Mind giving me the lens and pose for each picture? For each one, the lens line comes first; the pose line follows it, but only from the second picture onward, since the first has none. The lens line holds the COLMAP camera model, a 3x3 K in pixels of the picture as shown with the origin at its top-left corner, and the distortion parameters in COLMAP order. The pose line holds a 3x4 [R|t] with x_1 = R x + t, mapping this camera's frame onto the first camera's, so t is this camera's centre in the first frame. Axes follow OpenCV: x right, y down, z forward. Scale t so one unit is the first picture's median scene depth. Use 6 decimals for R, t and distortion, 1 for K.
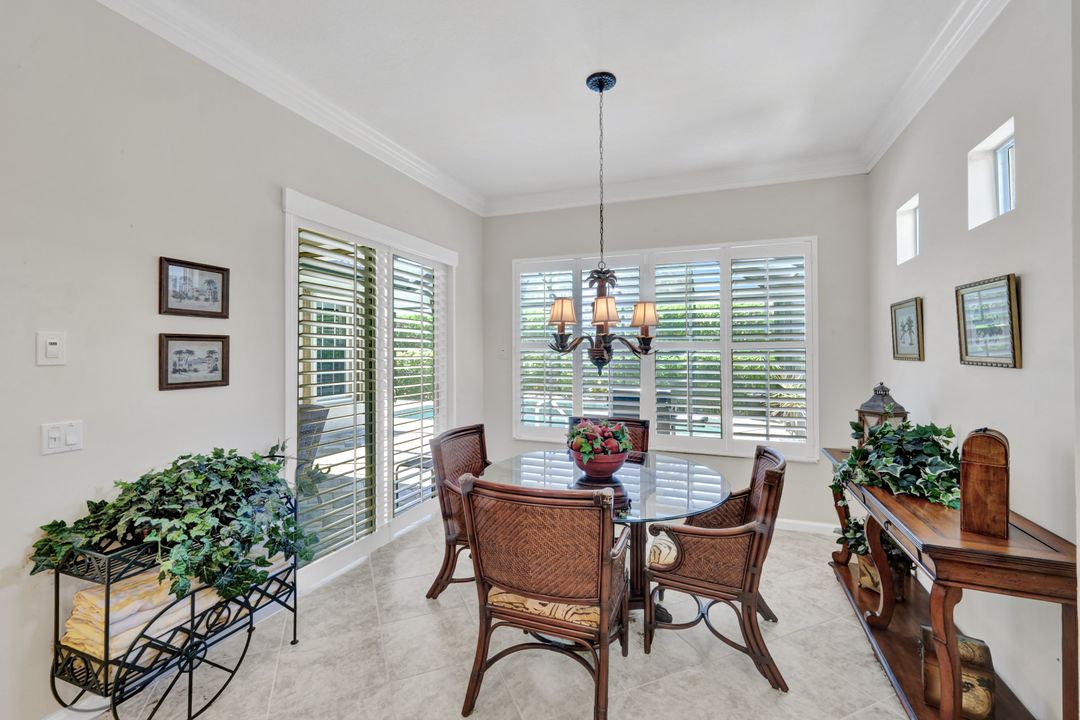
lens RADIAL K [[441.8, 0, 537.1], [0, 441.8, 348.1], [0, 0, 1]] dist [-0.000882, 0.000229]
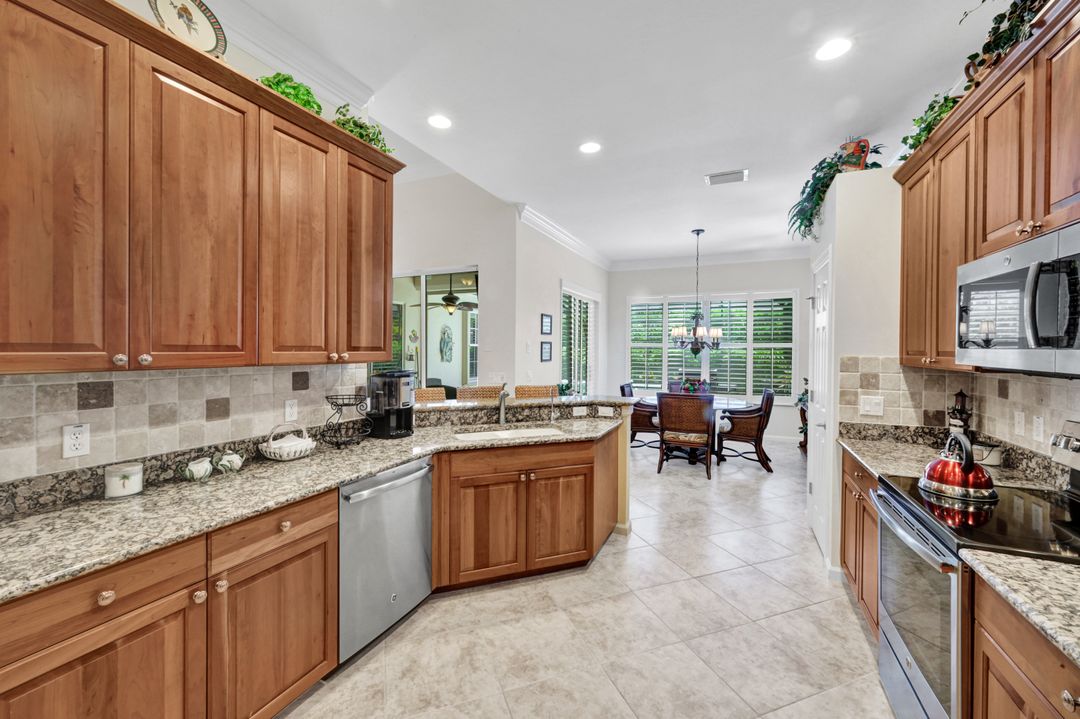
lens RADIAL K [[431.9, 0, 535.0], [0, 431.9, 349.0], [0, 0, 1]] dist [-0.003198, 0.000092]
pose [[0.998936, 0.002838, -0.046039, -0.646021], [-0.002294, 0.999927, 0.011879, -0.013356], [0.046069, -0.011760, 0.998869, -1.420522]]
